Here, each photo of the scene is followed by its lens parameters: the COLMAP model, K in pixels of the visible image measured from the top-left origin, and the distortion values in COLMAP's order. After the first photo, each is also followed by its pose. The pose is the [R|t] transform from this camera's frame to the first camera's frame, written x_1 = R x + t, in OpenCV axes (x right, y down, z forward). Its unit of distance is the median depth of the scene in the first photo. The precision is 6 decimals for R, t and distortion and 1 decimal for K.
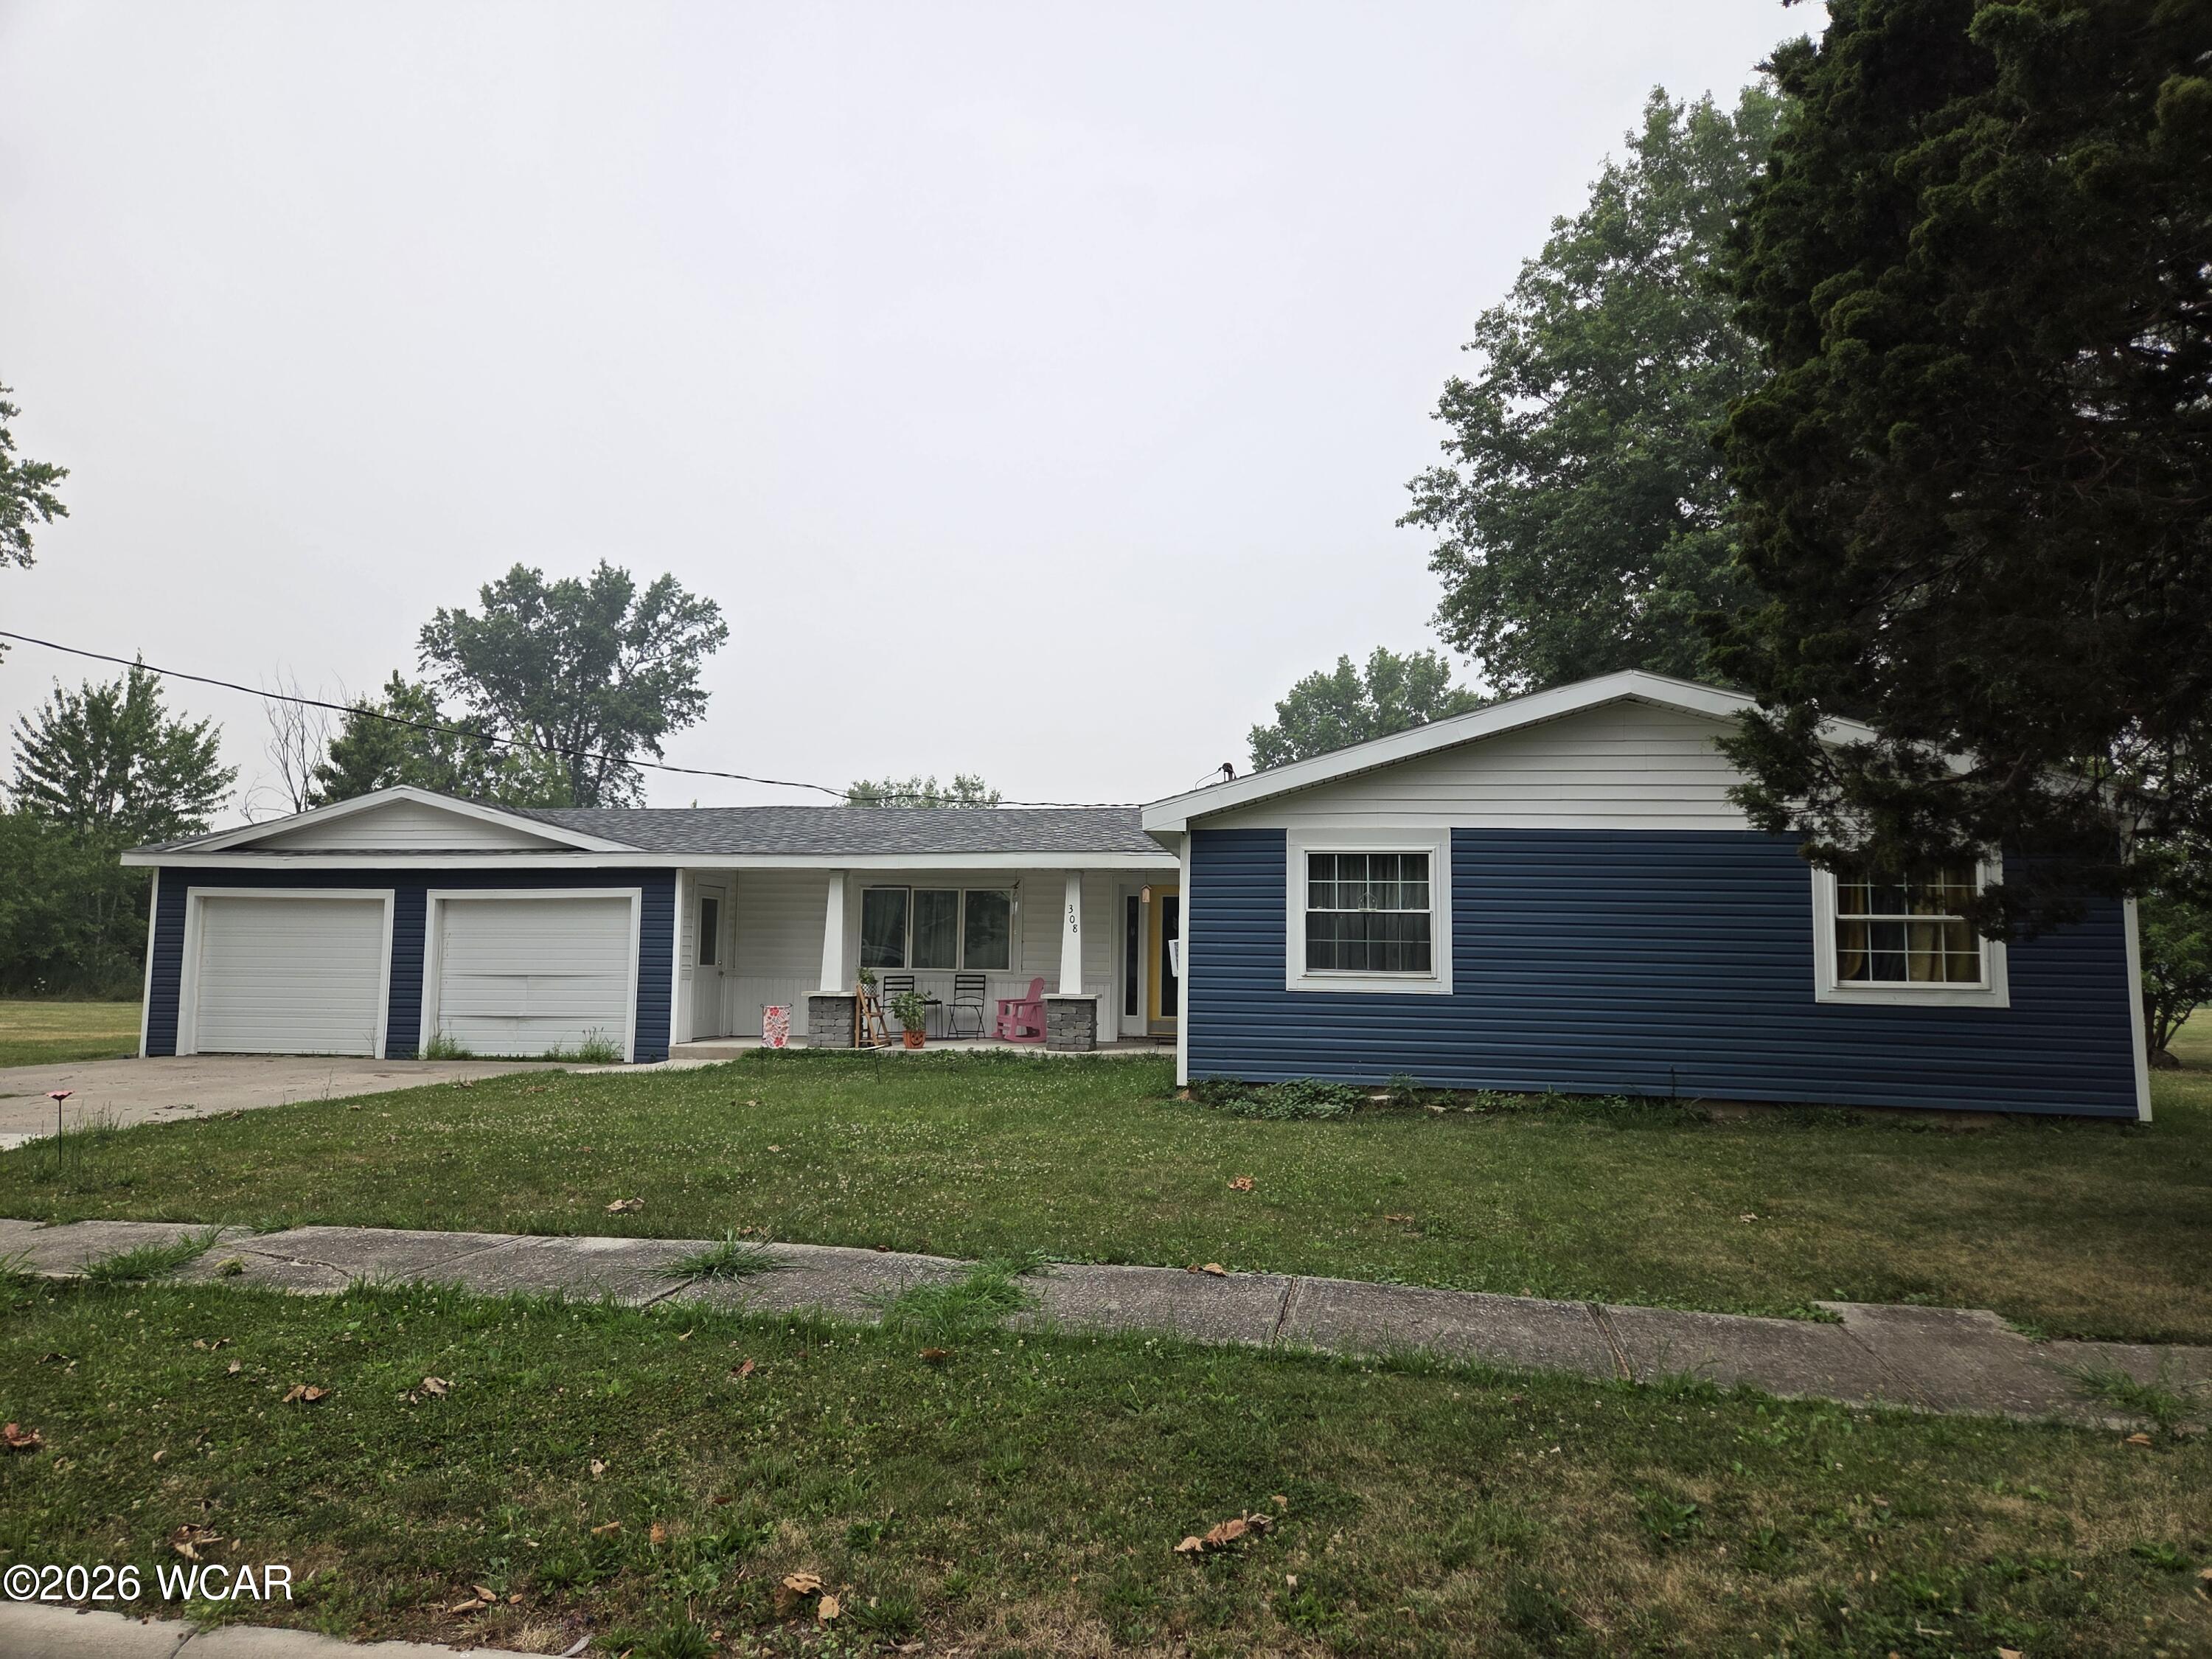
lens RADIAL K [[1502.2, 0, 1103.8], [0, 1502.2, 820.2], [0, 0, 1]] dist [0.037797, -0.010103]
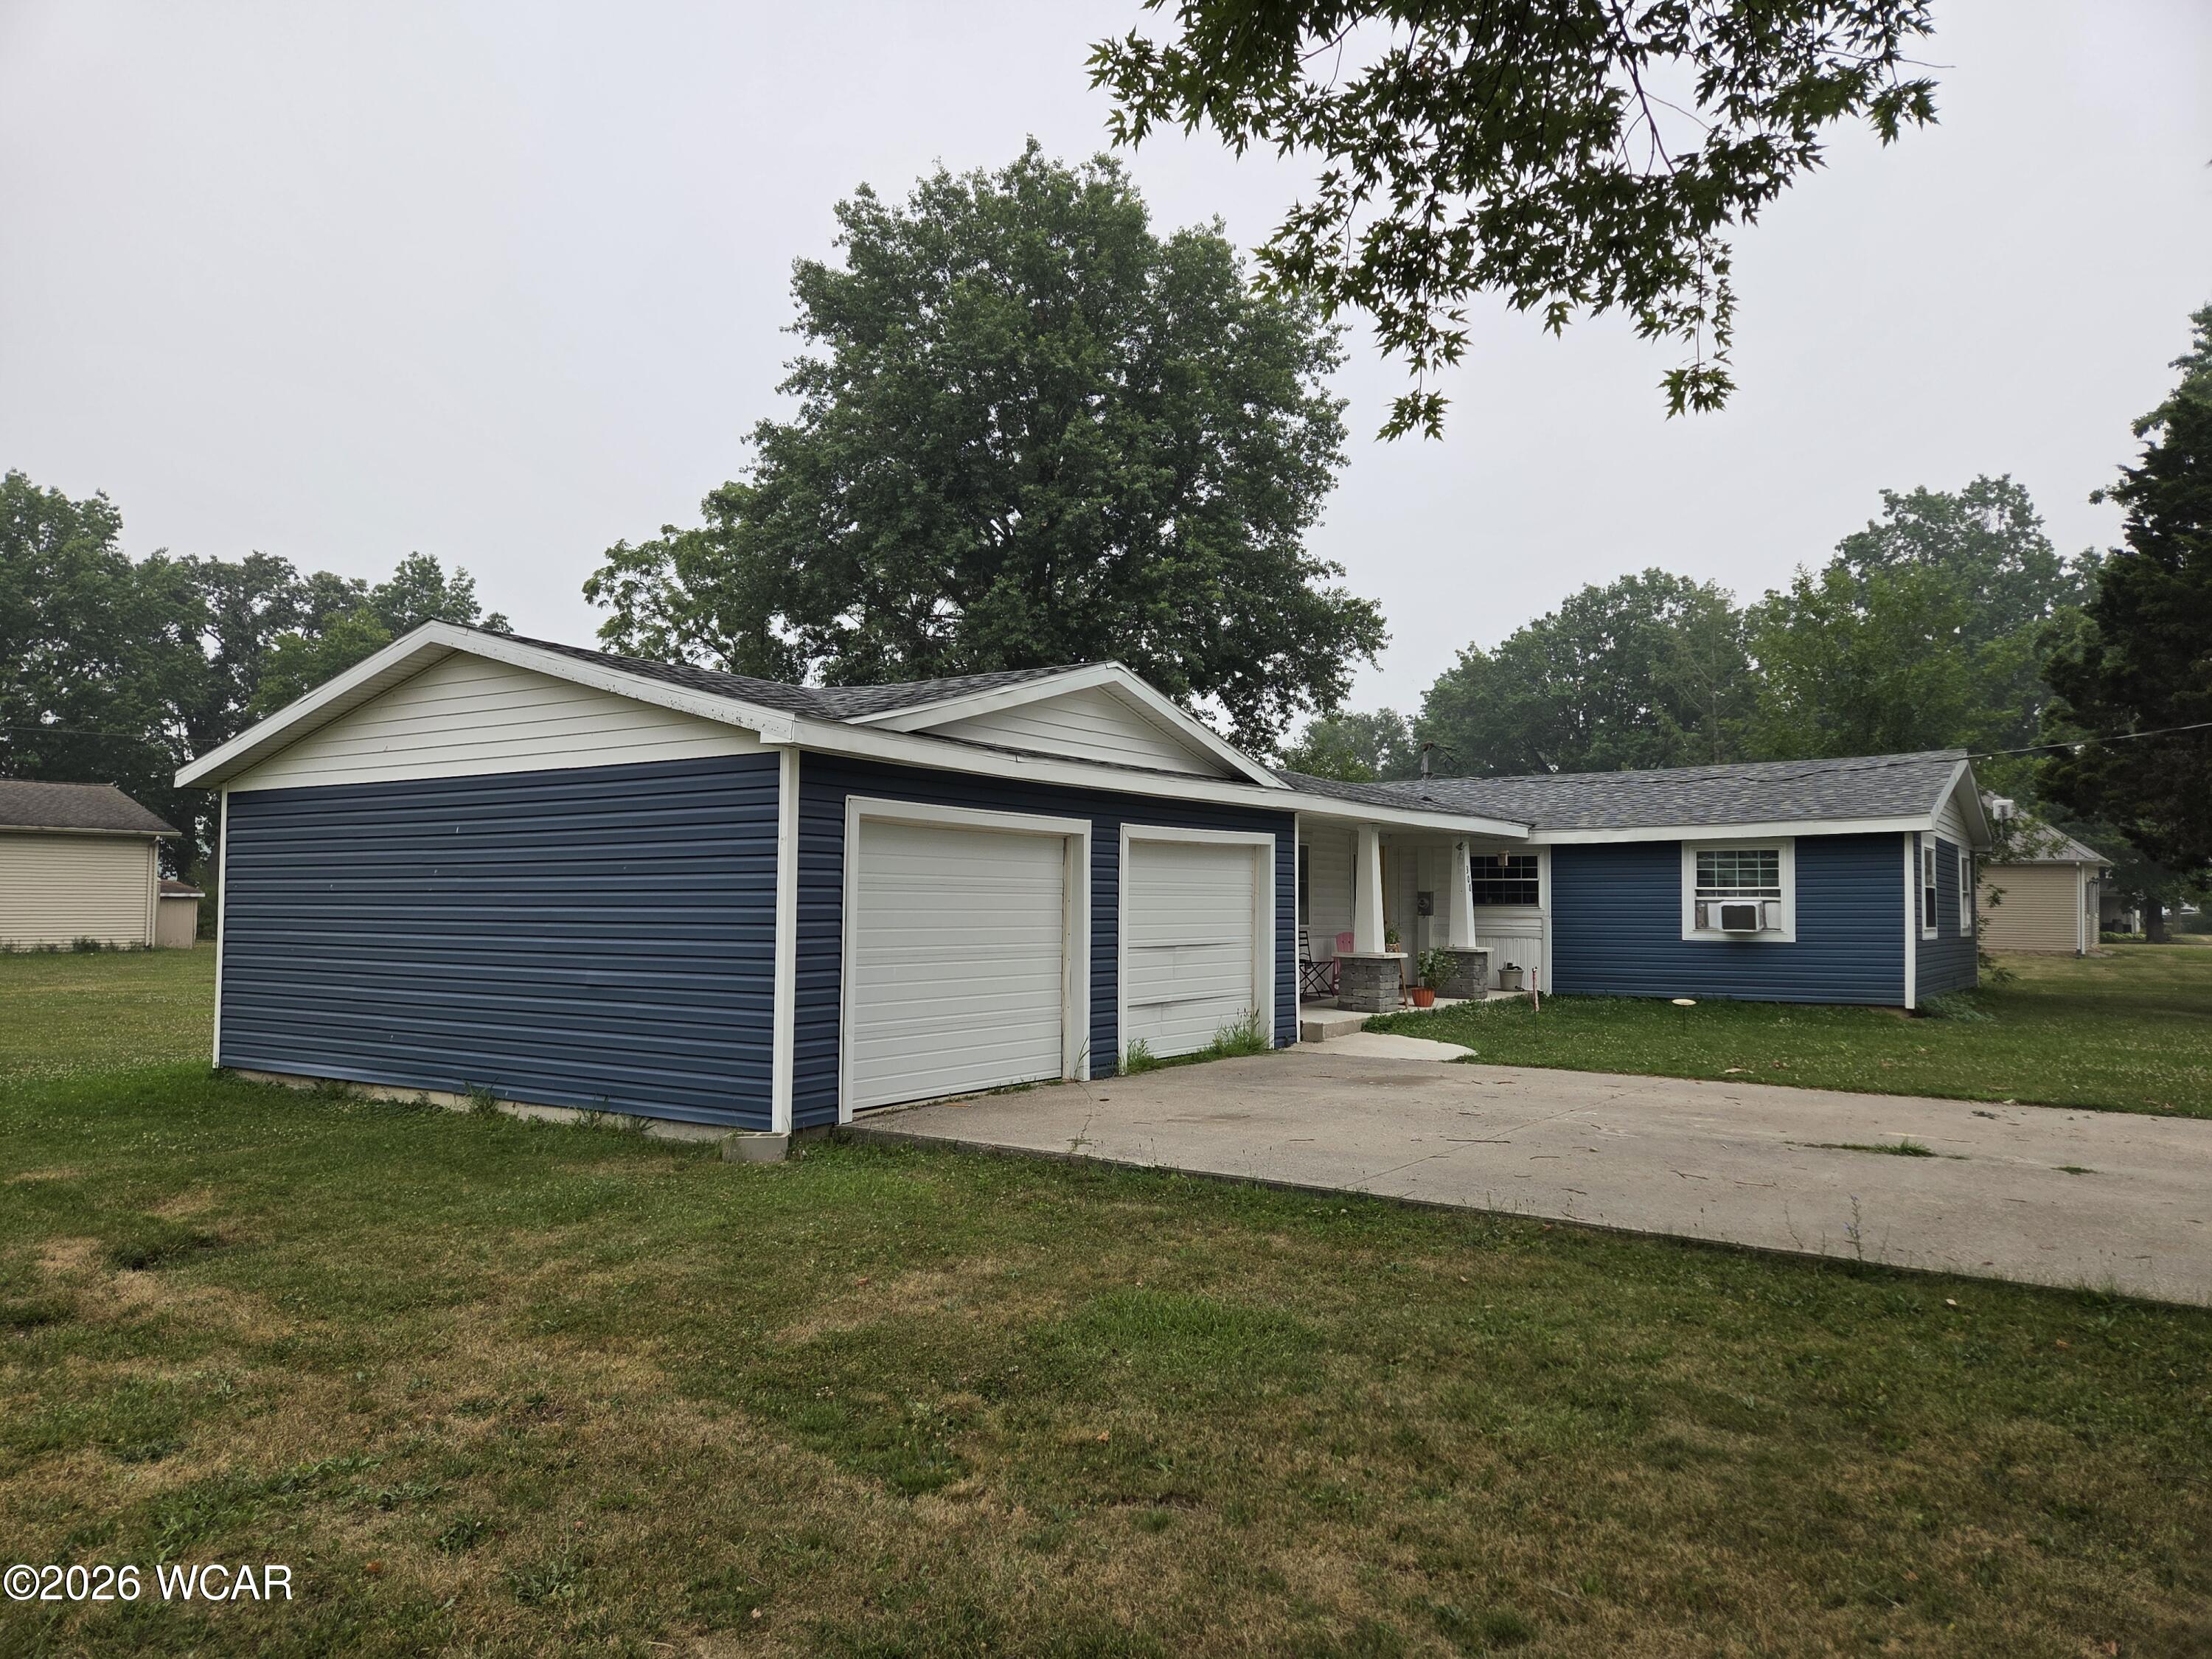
lens RADIAL K [[1502.2, 0, 1096.9], [0, 1502.2, 843.9], [0, 0, 1]] dist [0.037797, -0.010103]
pose [[0.408674, 0.027535, 0.912265, -1.082979], [-0.088955, 0.995988, 0.009788, 0.050724], [-0.908335, -0.085151, 0.409483, 0.753246]]
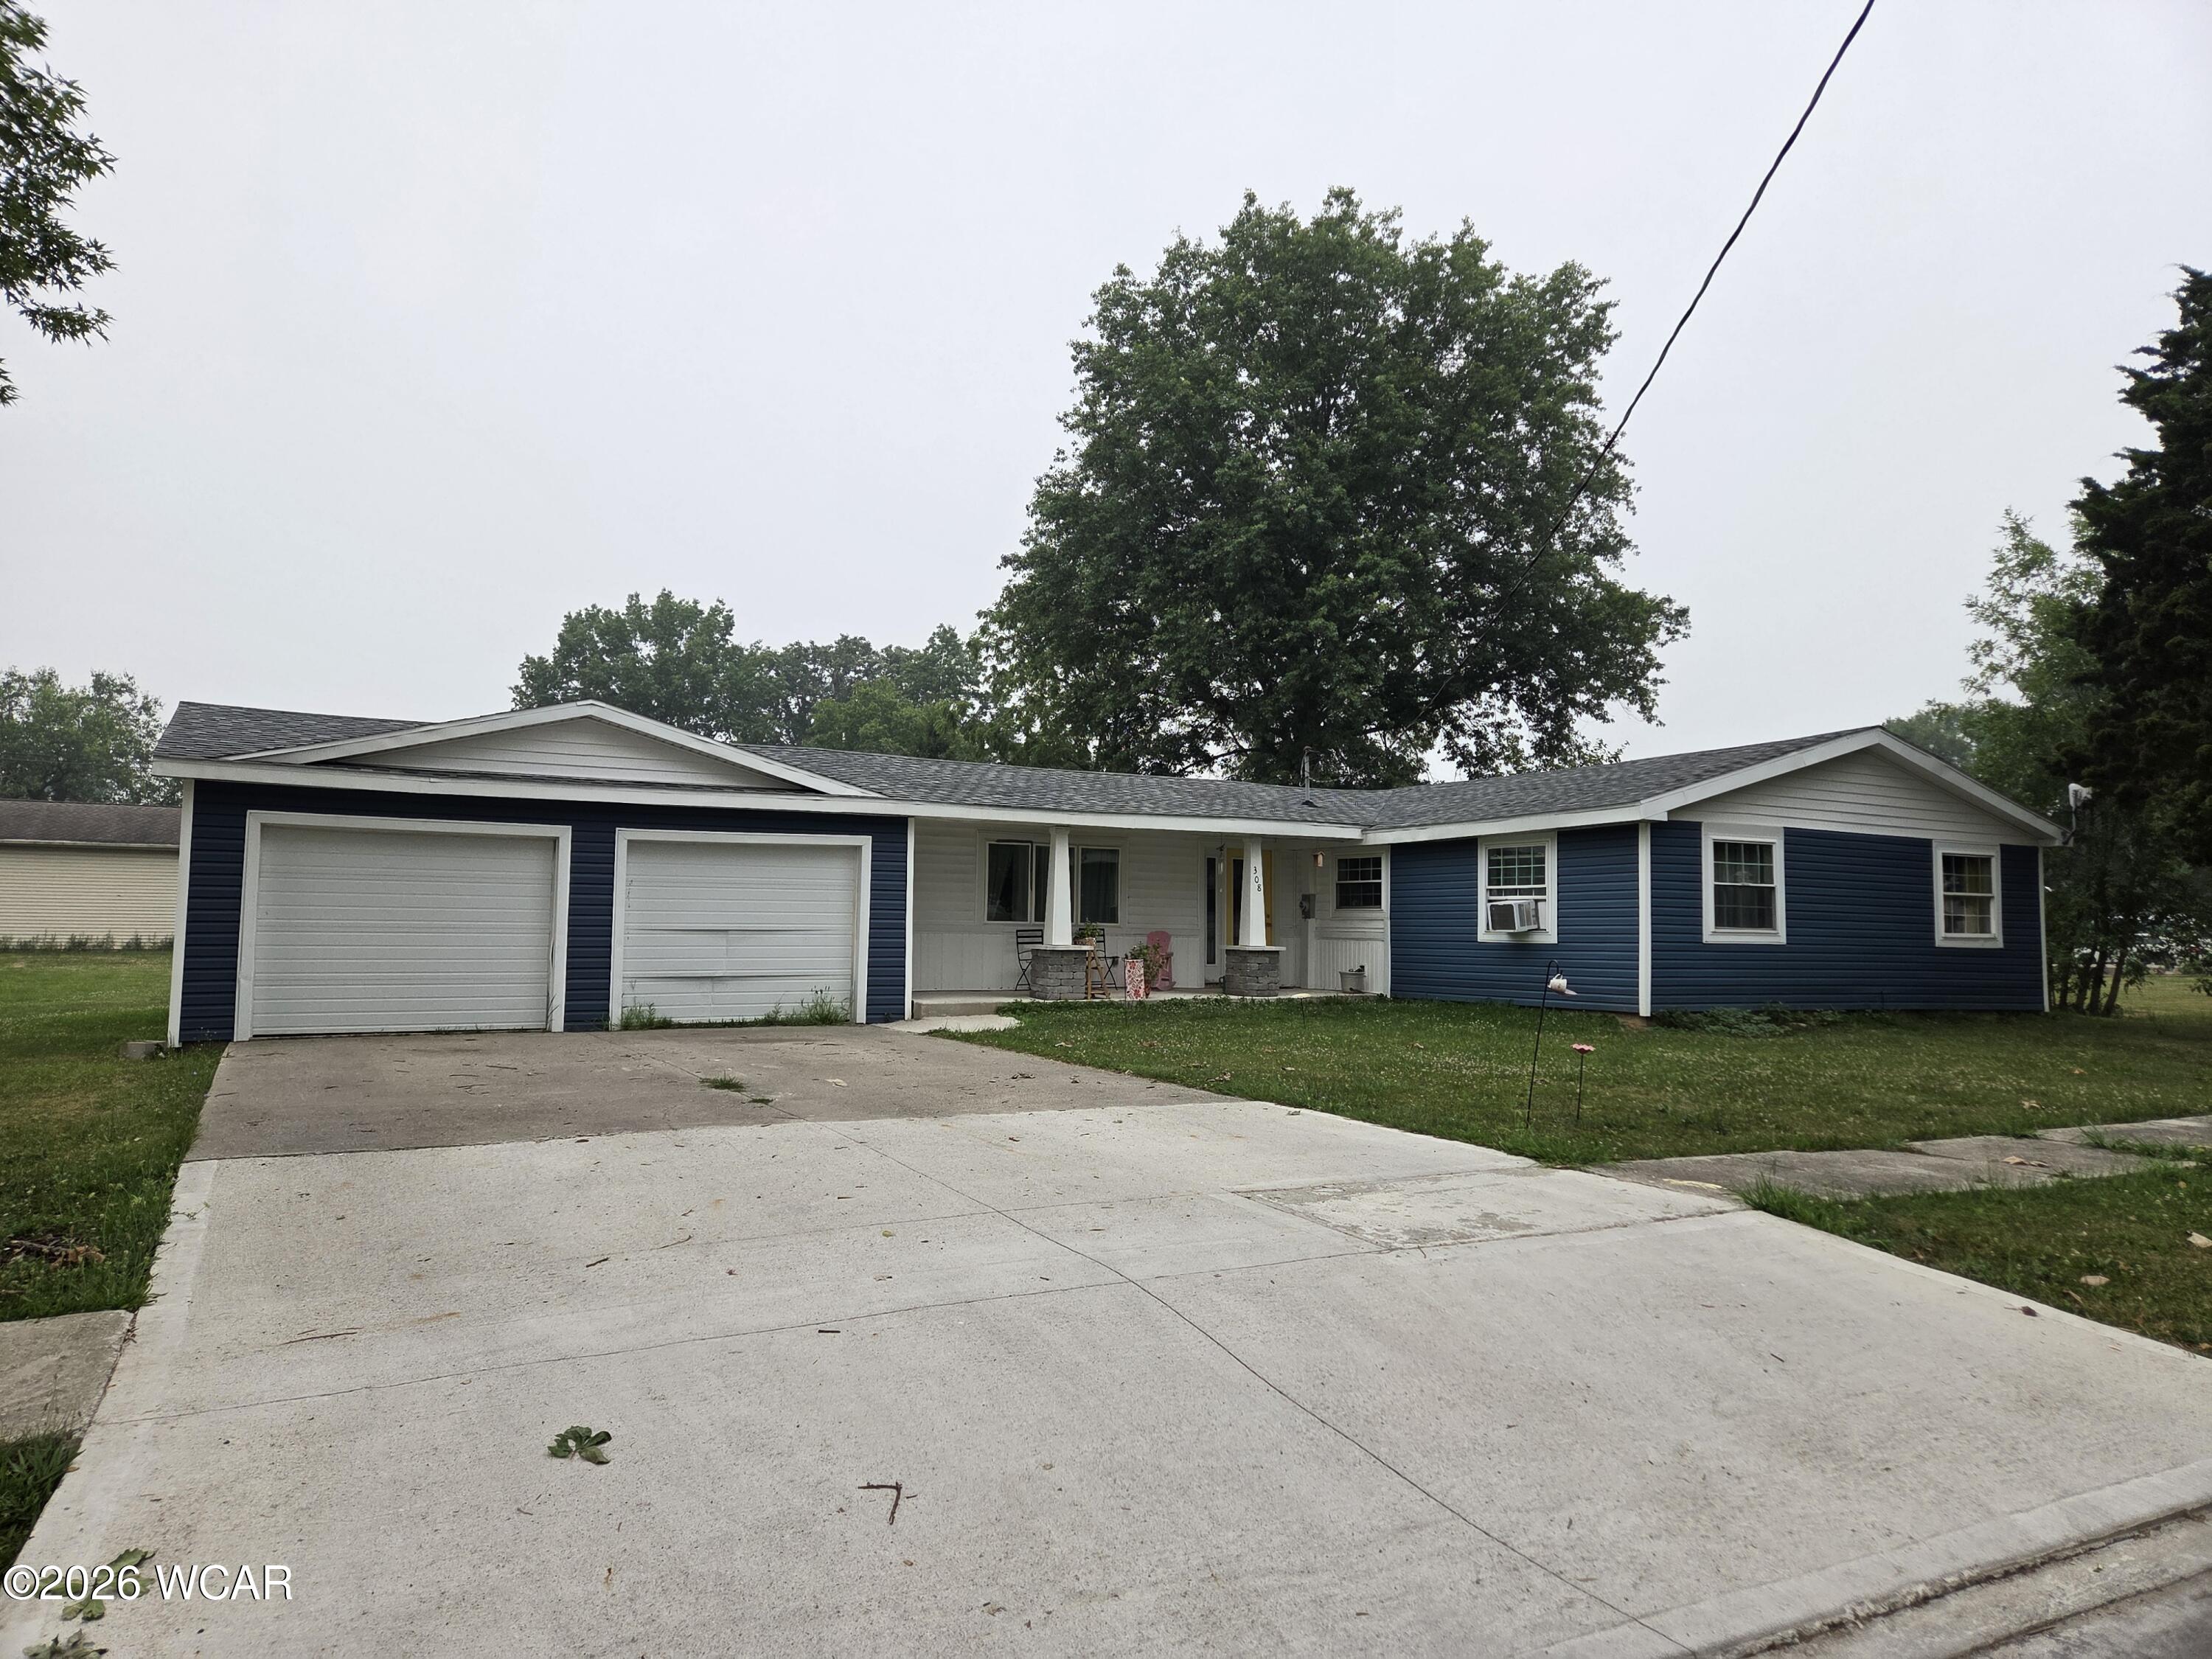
lens RADIAL K [[1502.2, 0, 1106.0], [0, 1502.2, 821.5], [0, 0, 1]] dist [0.037797, -0.010103]
pose [[0.785256, 0.040897, 0.617819, -0.767102], [-0.063622, 0.997864, 0.014811, 0.012807], [-0.615894, -0.050937, 0.786181, 0.180287]]
